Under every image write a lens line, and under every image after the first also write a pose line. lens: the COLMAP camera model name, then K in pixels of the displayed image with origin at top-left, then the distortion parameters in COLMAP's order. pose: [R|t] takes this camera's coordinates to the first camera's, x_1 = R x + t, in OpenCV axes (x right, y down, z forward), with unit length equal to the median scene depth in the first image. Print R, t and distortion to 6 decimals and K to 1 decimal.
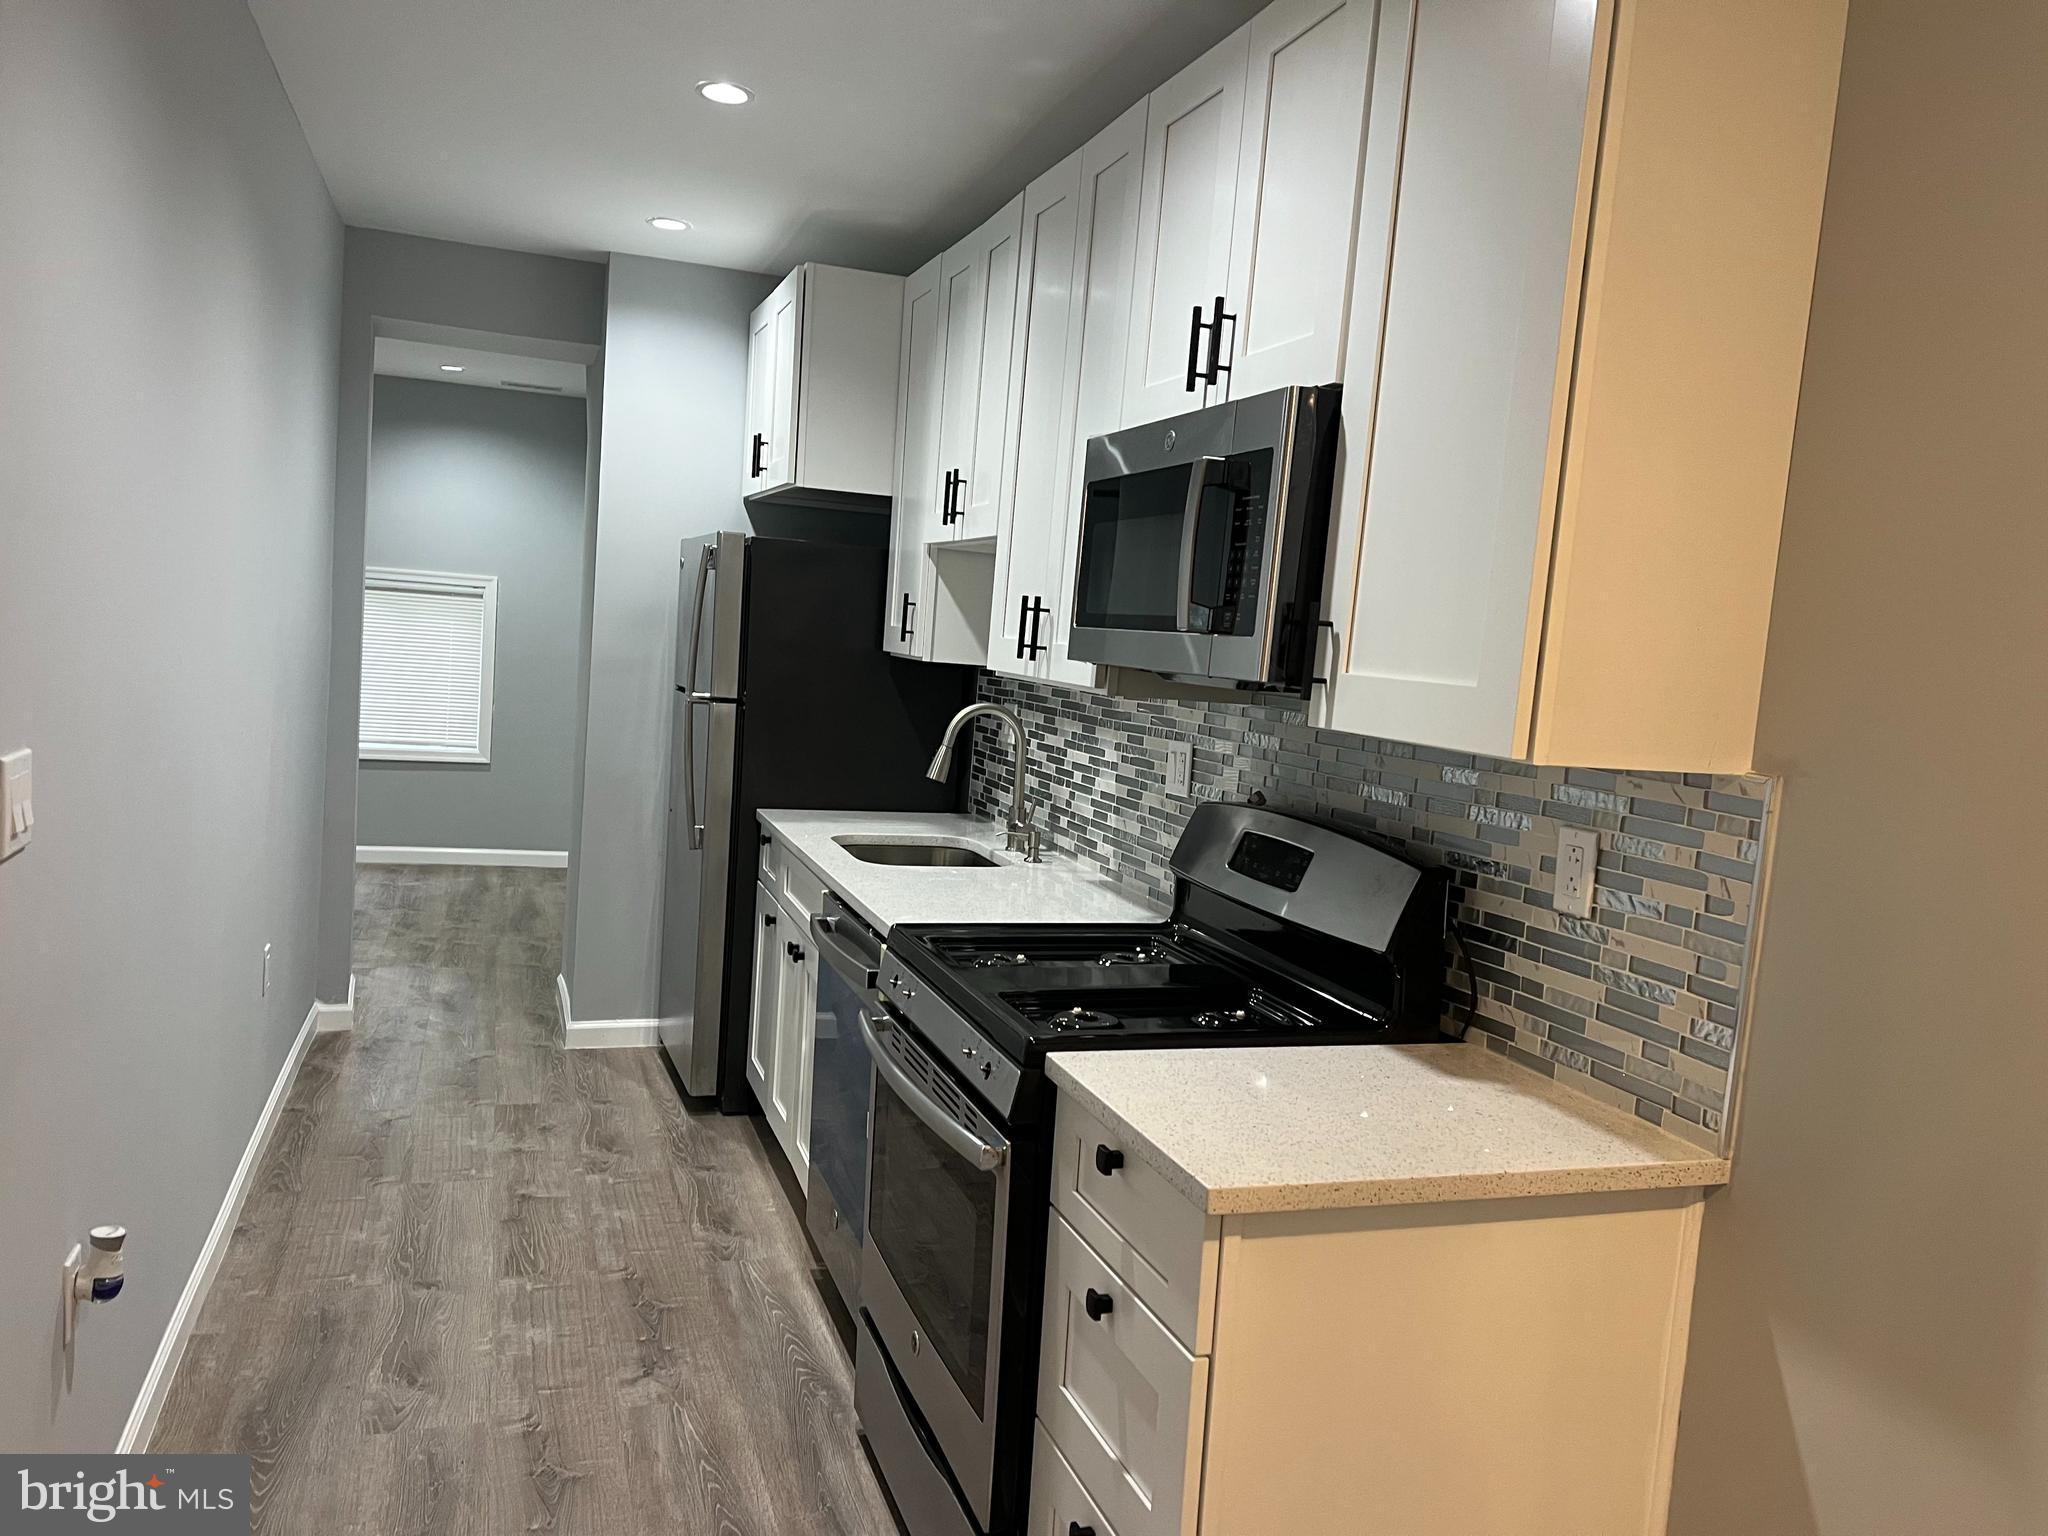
lens RADIAL K [[1529.1, 0, 1024.0], [0, 1529.1, 768.0], [0, 0, 1]] dist [0.064197, -0.055728]
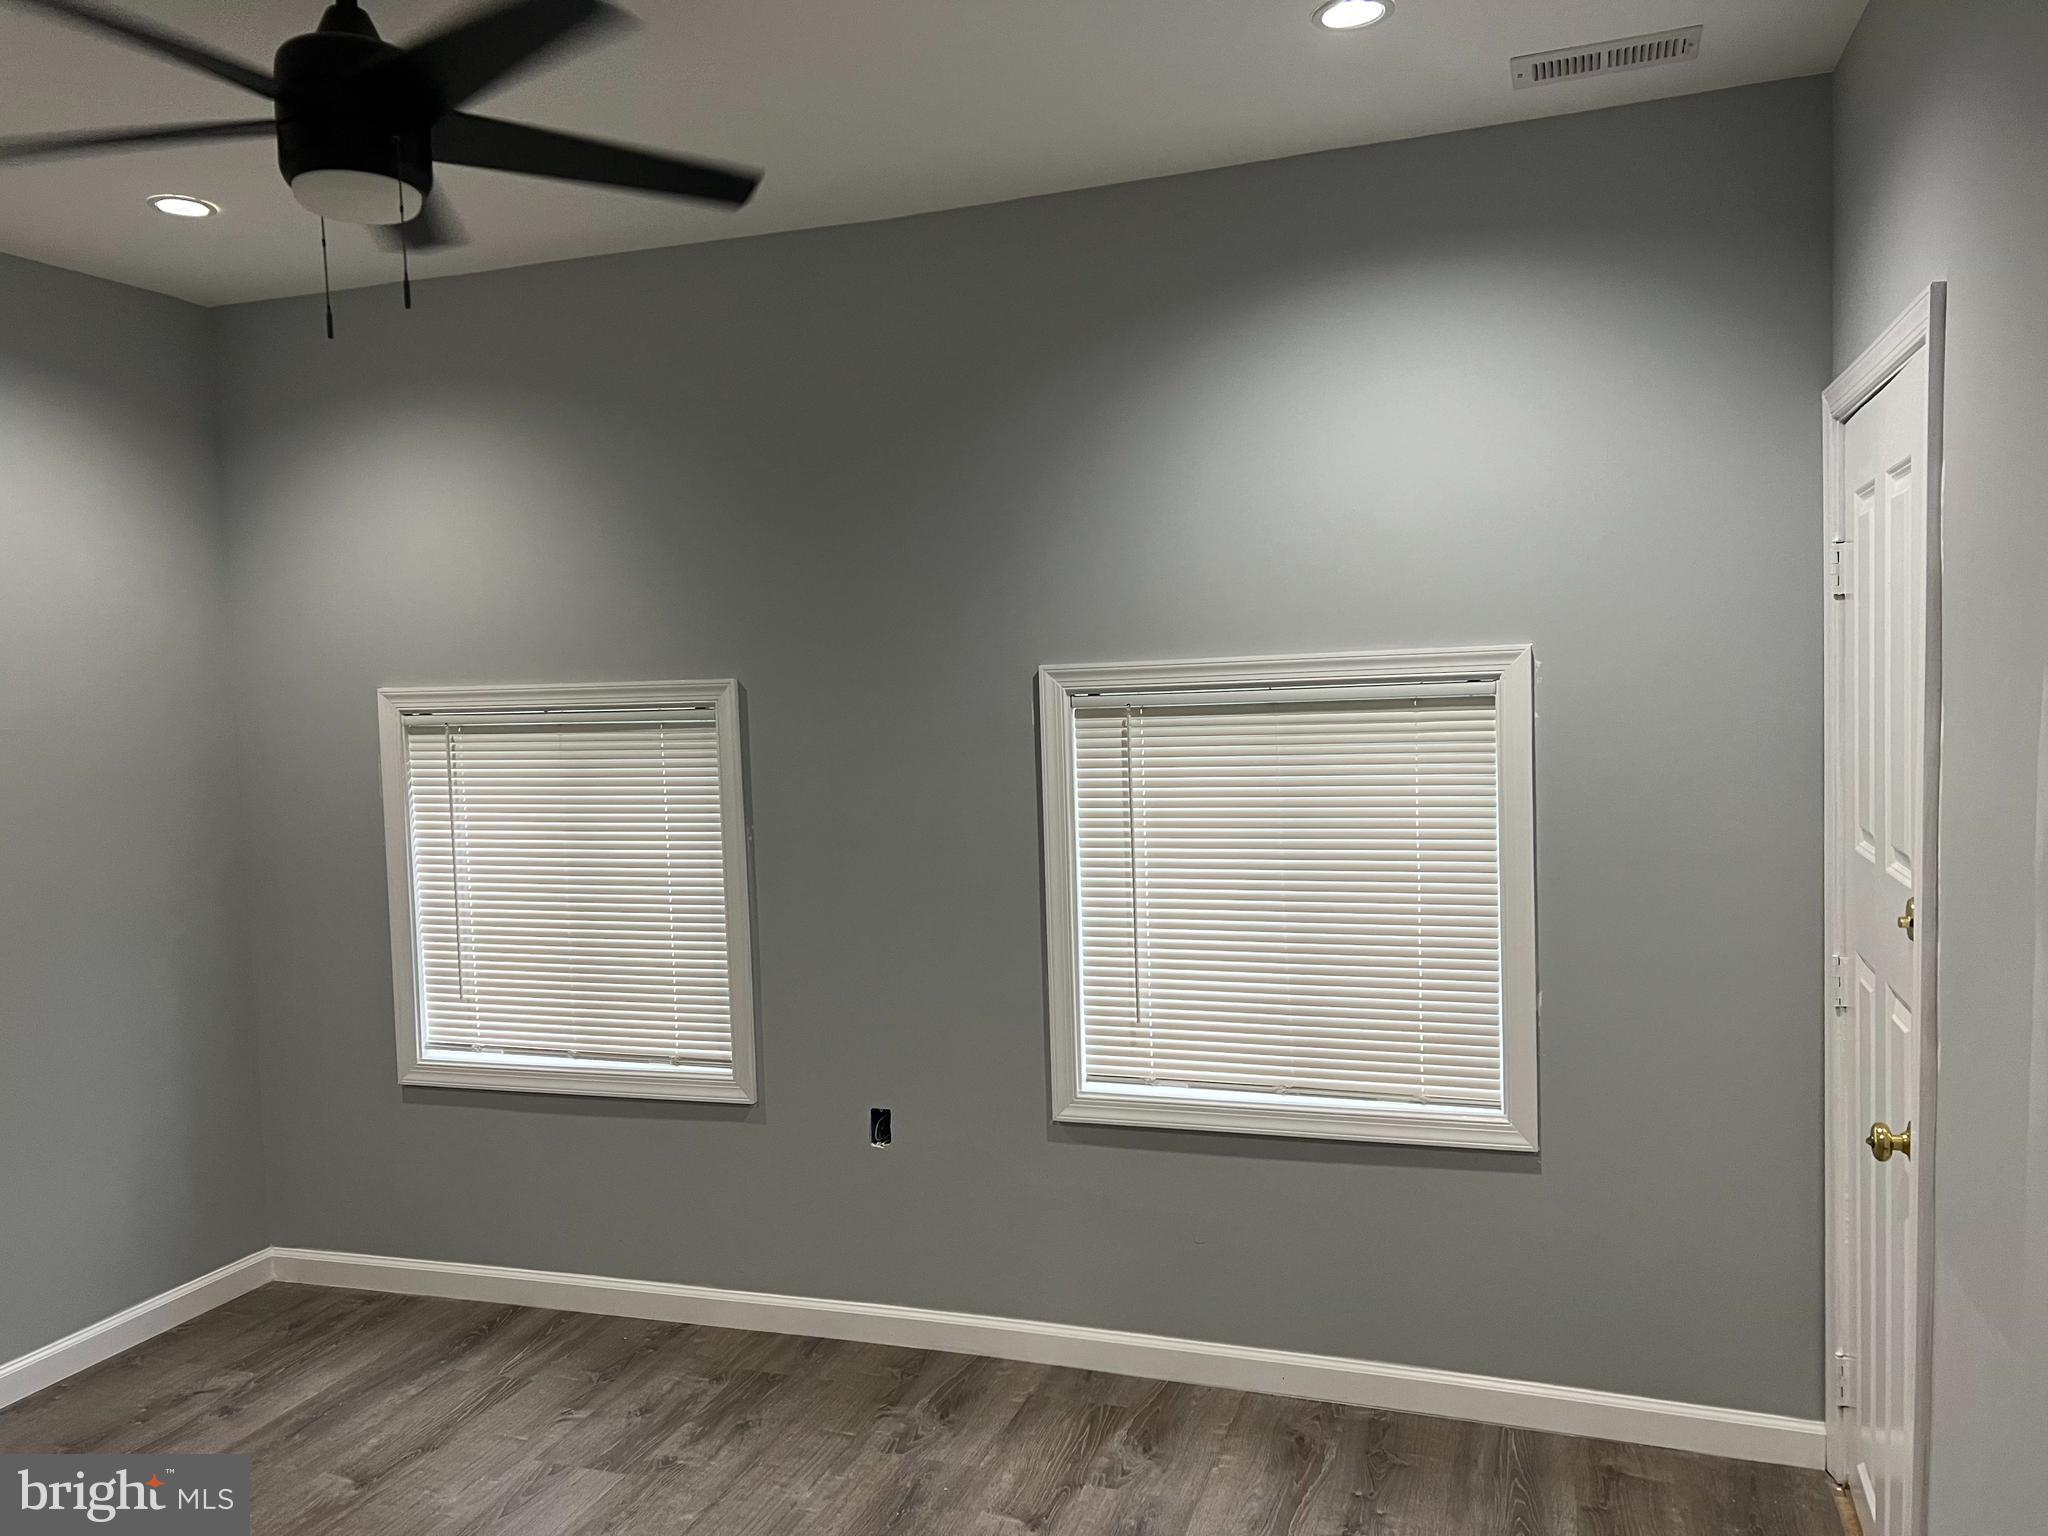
lens RADIAL K [[1529.1, 0, 1024.0], [0, 1529.1, 768.0], [0, 0, 1]] dist [0.064197, -0.055728]
pose [[0.795970, -0.064335, -0.601908, -0.463309], [0.032428, 0.997440, -0.063729, -0.158995], [0.604467, 0.031207, 0.796019, 1.345470]]
